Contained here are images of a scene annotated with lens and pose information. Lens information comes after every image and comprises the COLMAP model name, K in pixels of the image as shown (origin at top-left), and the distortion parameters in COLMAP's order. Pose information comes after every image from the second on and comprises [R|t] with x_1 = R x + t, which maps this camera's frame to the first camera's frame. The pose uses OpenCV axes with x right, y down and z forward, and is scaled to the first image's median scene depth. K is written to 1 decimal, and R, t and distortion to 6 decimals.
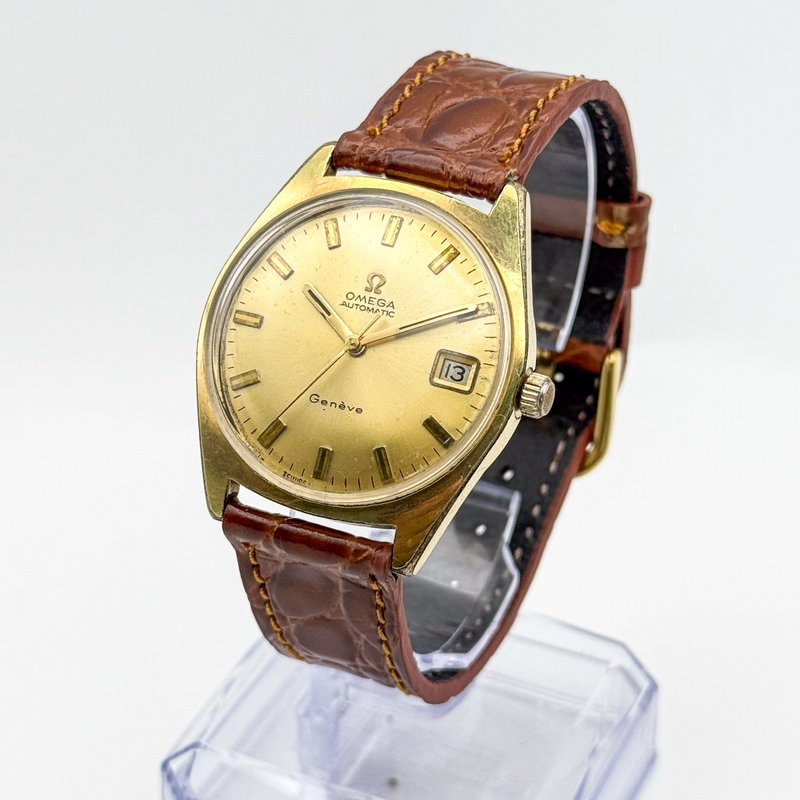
lens RADIAL K [[2167.0, 0, 400.0], [0, 2167.0, 400.0], [0, 0, 1]] dist [0.063251, 0.151350]
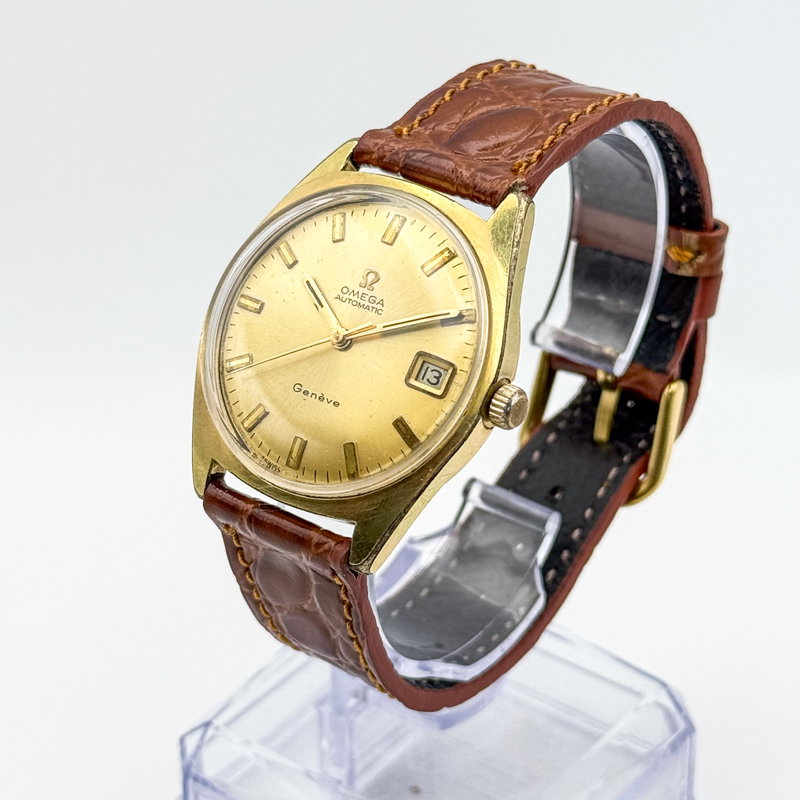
lens RADIAL K [[2167.0, 0, 400.0], [0, 2167.0, 400.0], [0, 0, 1]] dist [0.063251, 0.151350]
pose [[0.977051, 0.103846, -0.185977, 0.186805], [-0.106656, 0.994283, -0.005139, 0.004805], [0.184380, 0.024857, 0.982541, 0.019118]]
